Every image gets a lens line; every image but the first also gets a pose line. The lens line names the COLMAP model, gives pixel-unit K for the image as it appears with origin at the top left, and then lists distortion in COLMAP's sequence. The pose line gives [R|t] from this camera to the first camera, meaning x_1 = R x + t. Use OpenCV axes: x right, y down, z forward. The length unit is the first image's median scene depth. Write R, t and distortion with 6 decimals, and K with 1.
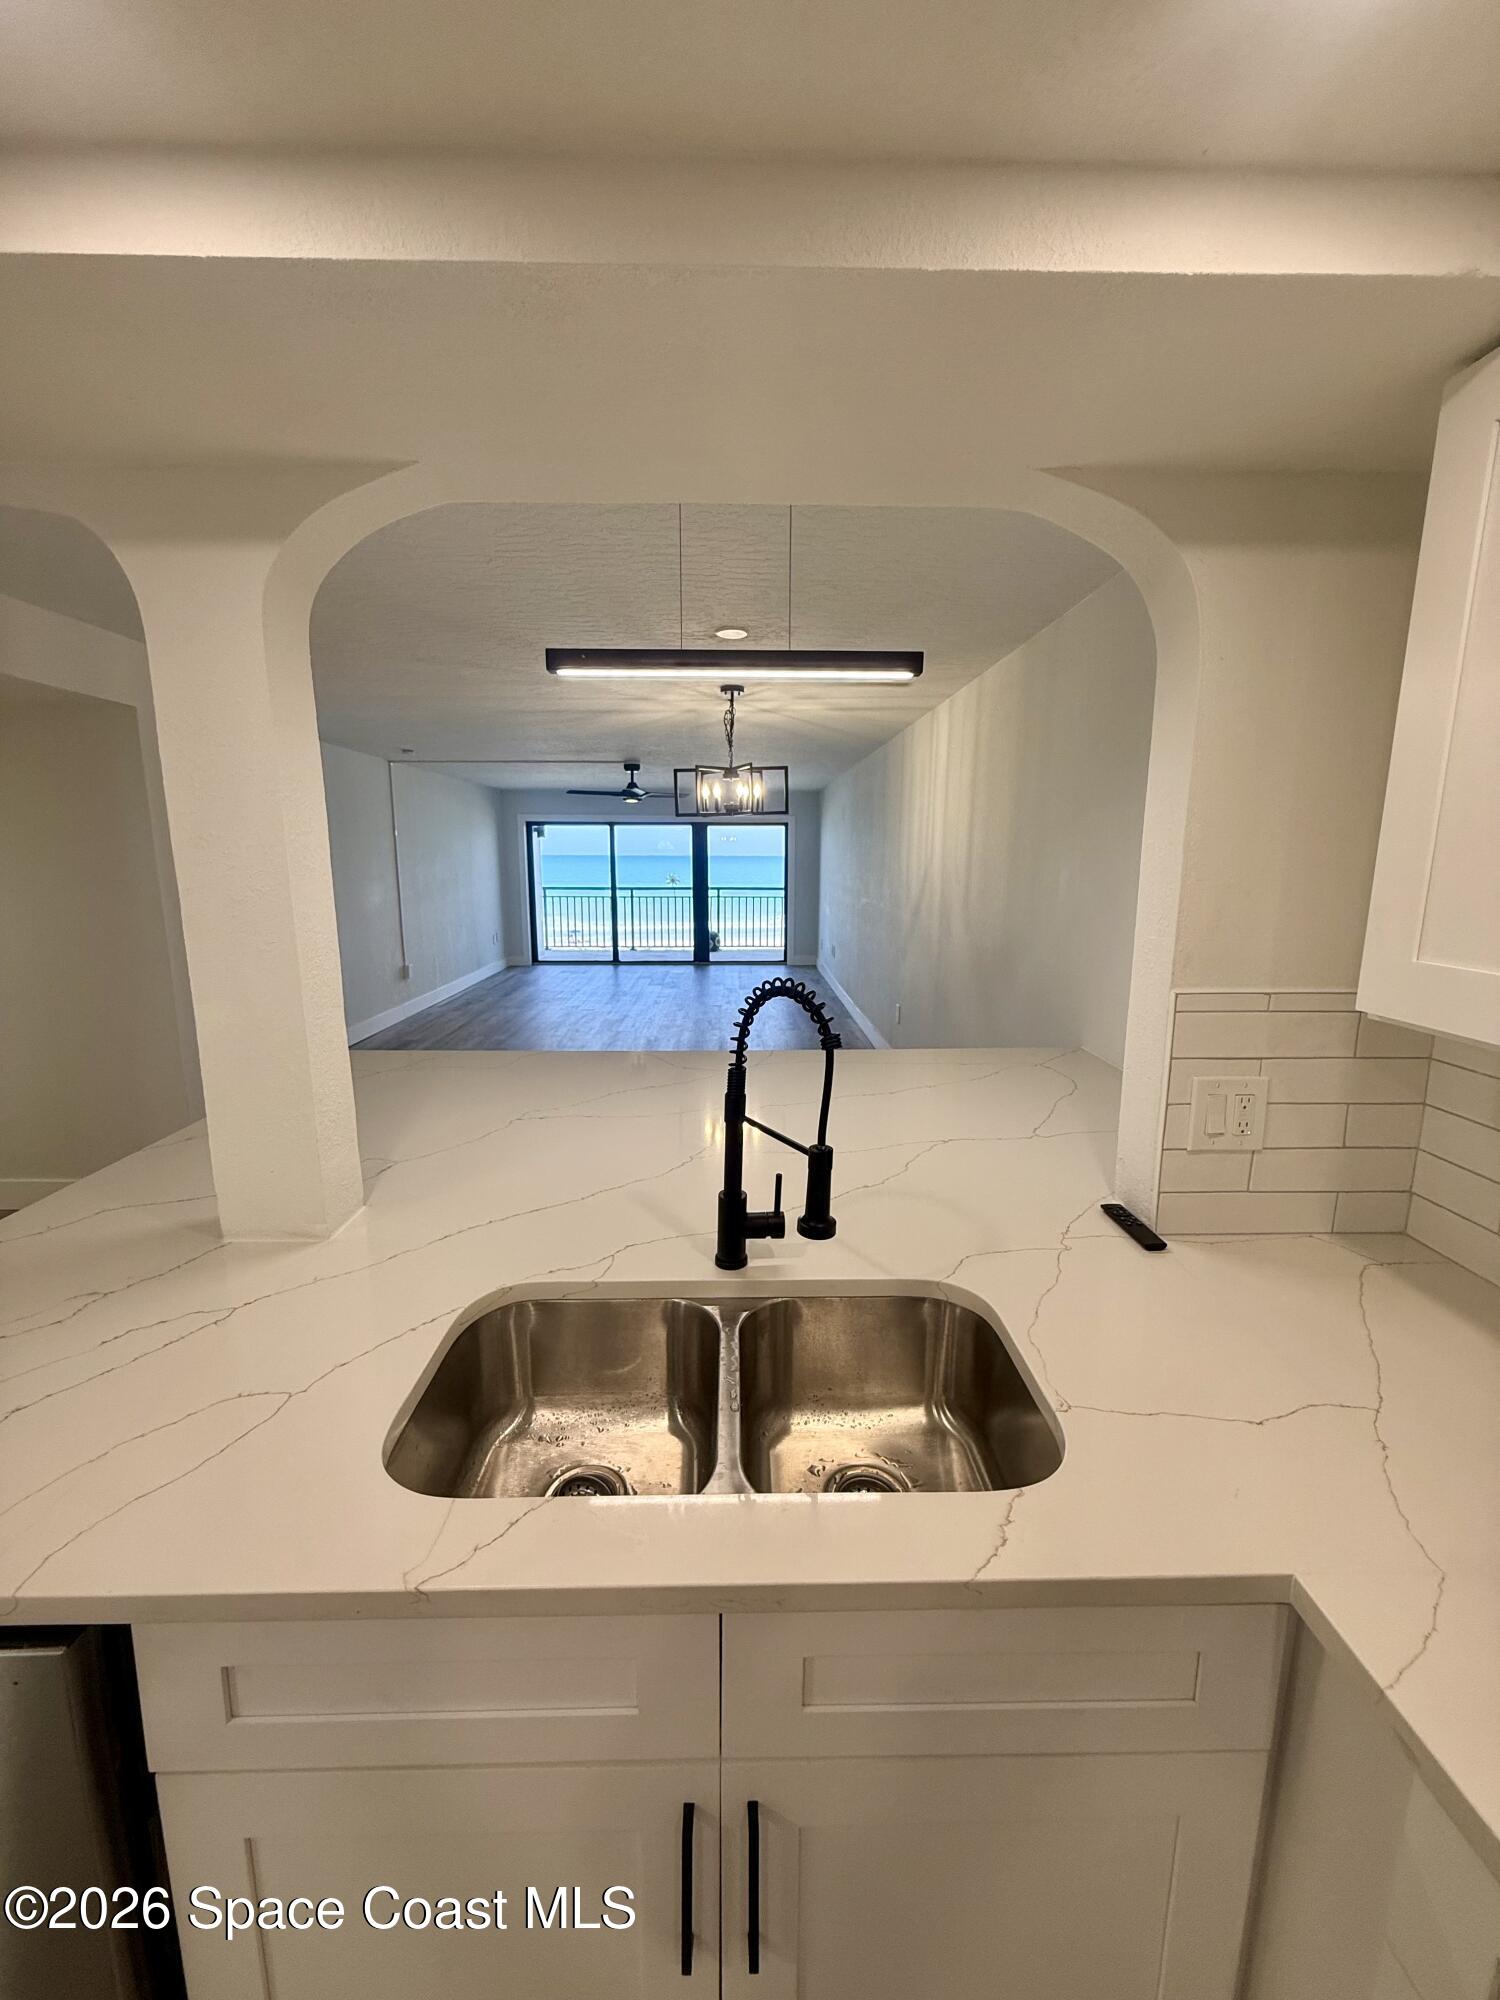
lens RADIAL K [[797.8, 0, 752.1], [0, 797.8, 994.0], [0, 0, 1]] dist [-0.000100, -0.000079]
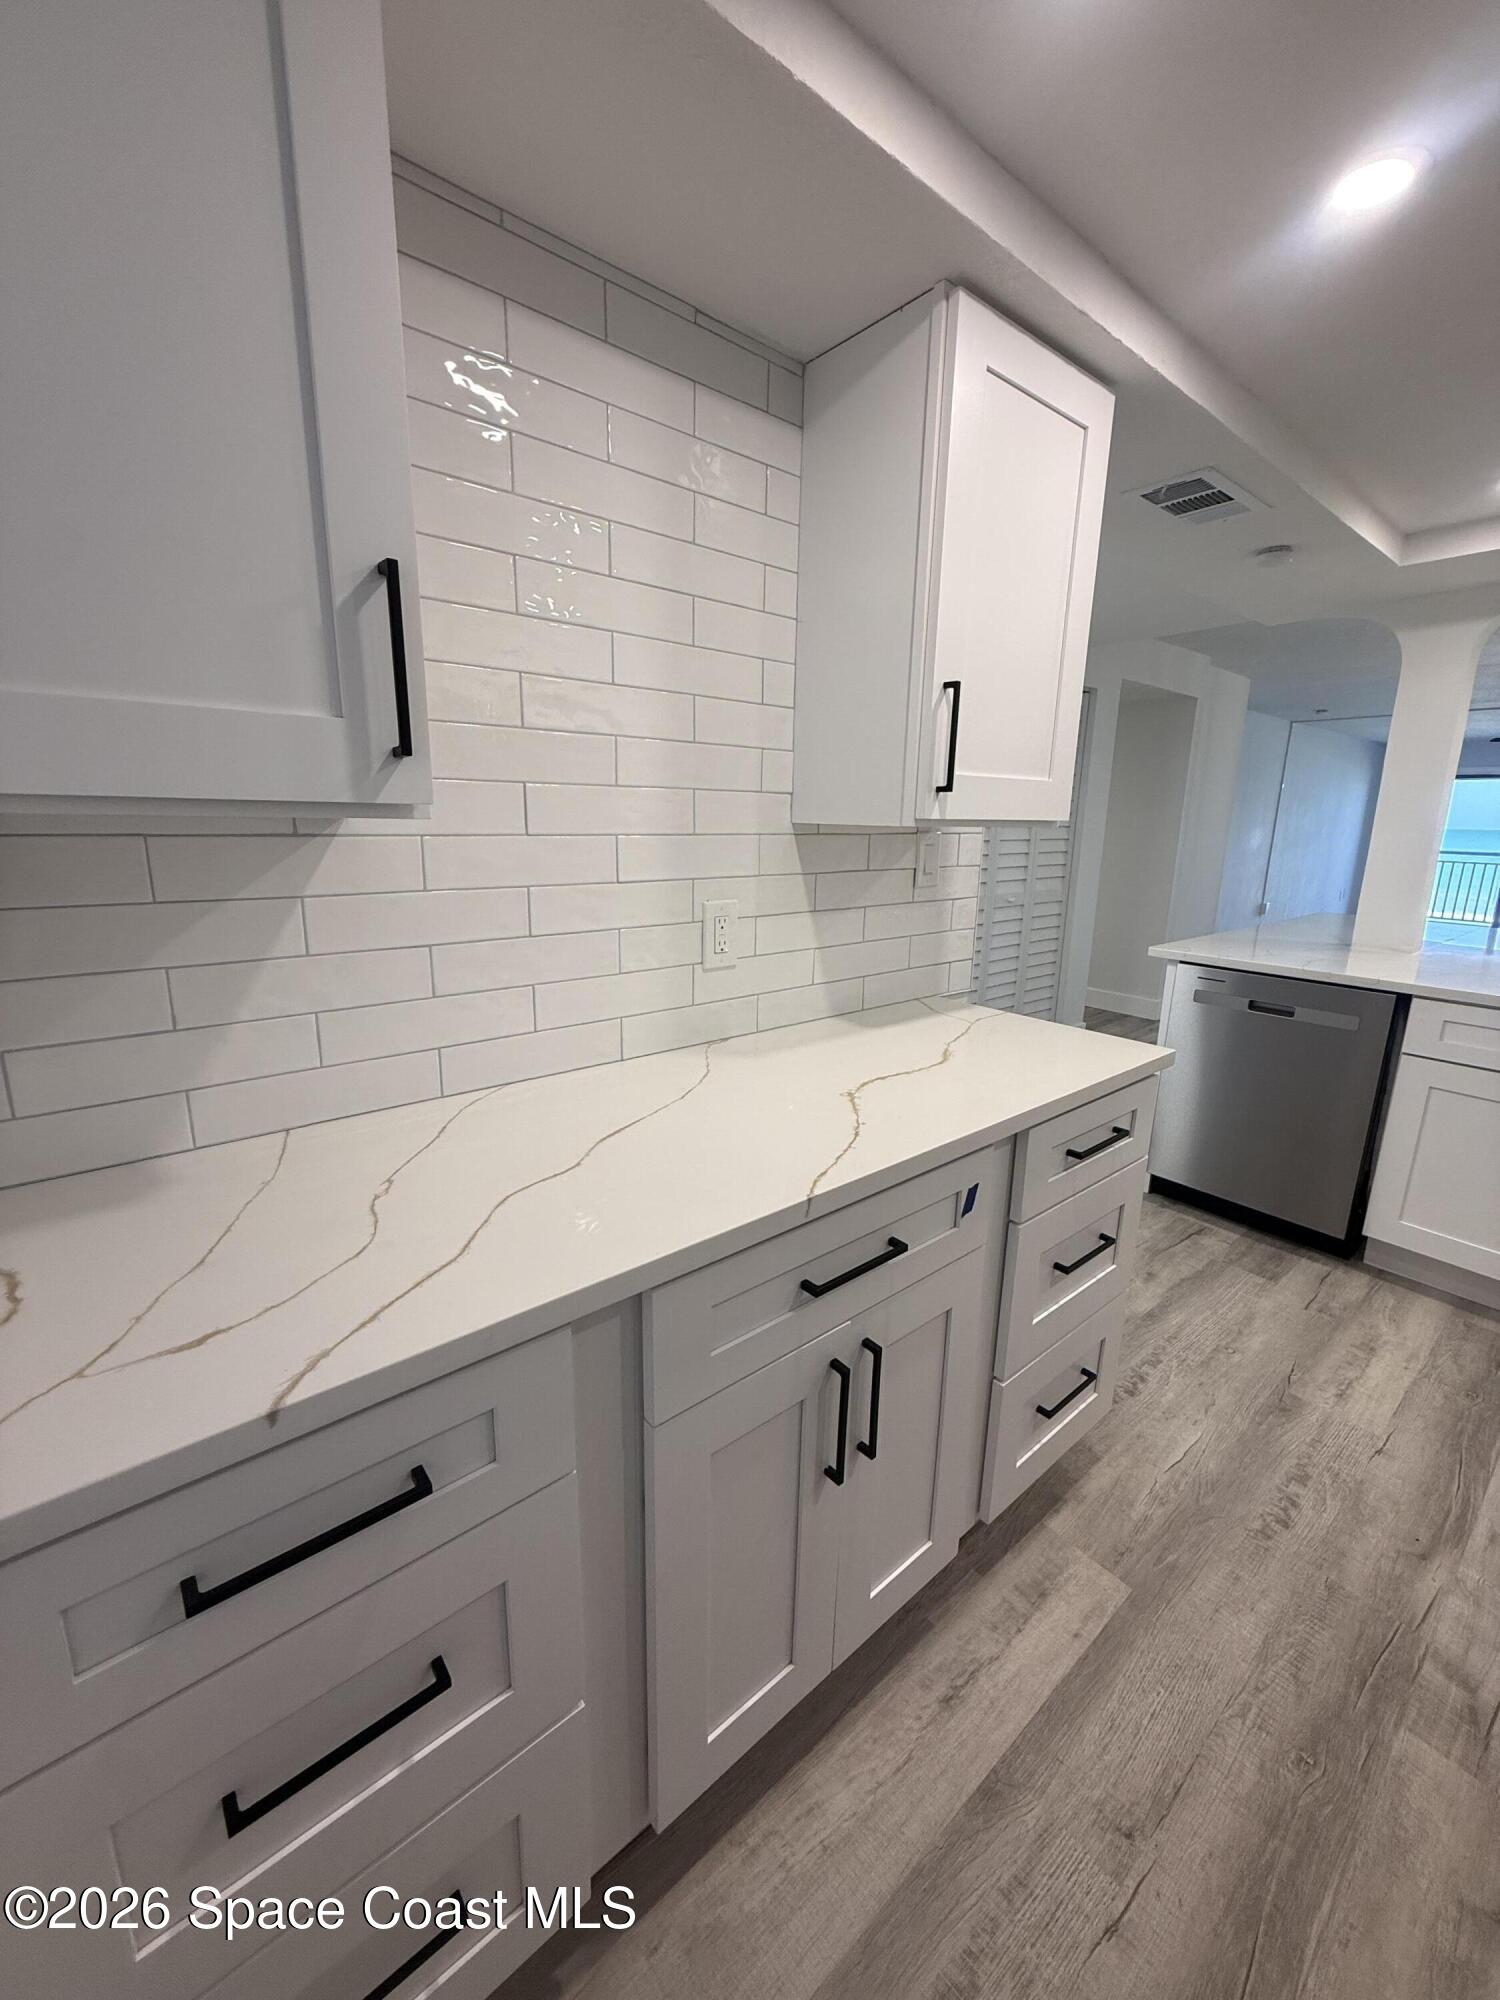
lens RADIAL K [[797.8, 0, 748.5], [0, 797.8, 995.2], [0, 0, 1]] dist [-0.000100, -0.000079]
pose [[0.622894, 0.183221, -0.760548, -0.002158], [-0.152719, 0.981962, 0.111483, 0.112358], [0.767255, 0.046708, 0.639639, -0.413820]]
